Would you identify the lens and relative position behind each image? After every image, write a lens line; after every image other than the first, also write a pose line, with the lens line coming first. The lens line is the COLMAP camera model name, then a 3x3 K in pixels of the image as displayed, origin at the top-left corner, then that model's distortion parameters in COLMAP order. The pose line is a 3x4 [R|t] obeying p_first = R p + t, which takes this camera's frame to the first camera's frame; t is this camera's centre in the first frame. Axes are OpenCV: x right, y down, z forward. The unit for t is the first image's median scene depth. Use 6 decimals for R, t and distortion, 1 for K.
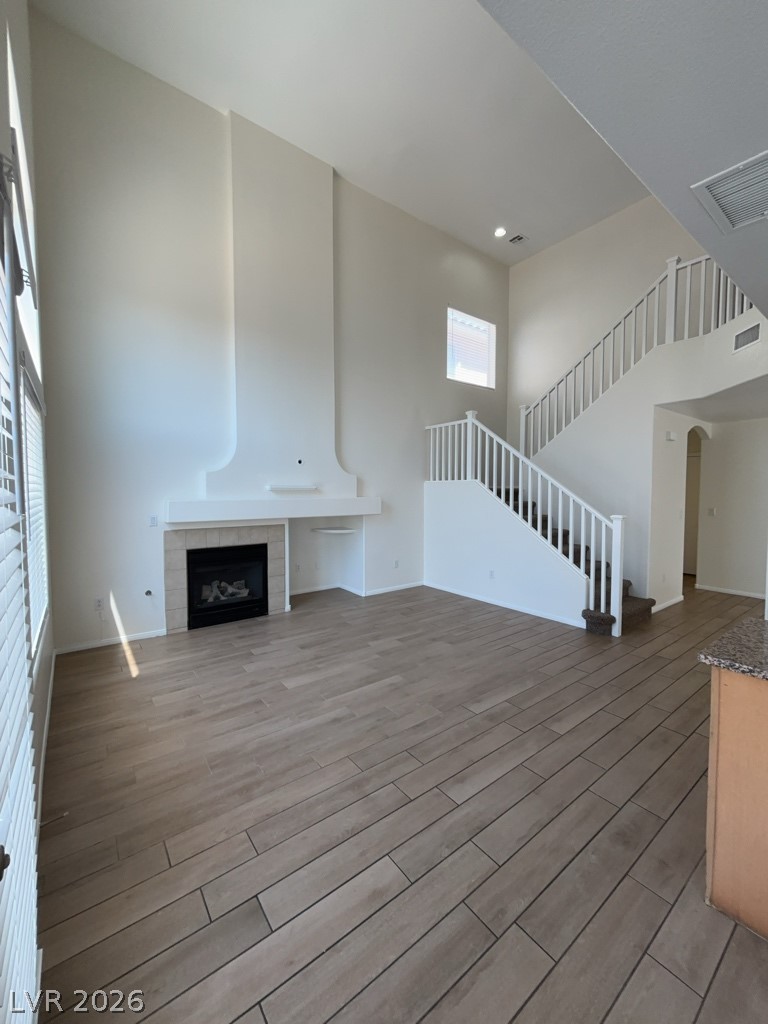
lens RADIAL K [[410.0, 0, 382.7], [0, 410.0, 511.8], [0, 0, 1]] dist [0.001084, -0.000128]
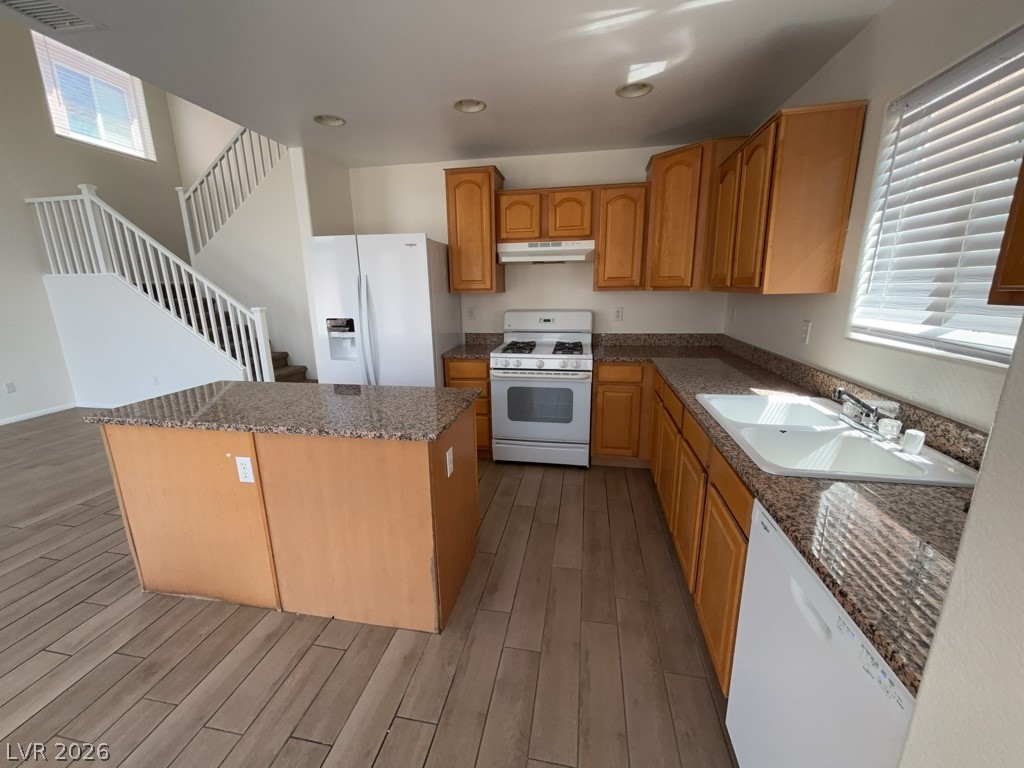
lens RADIAL K [[410.0, 0, 511.0], [0, 410.0, 384.4], [0, 0, 1]] dist [0.001084, -0.000128]
pose [[0.741077, -0.165700, 0.650652, 0.240796], [0.047967, 0.979659, 0.194853, 0.020798], [-0.669704, -0.113191, 0.733951, -0.189667]]
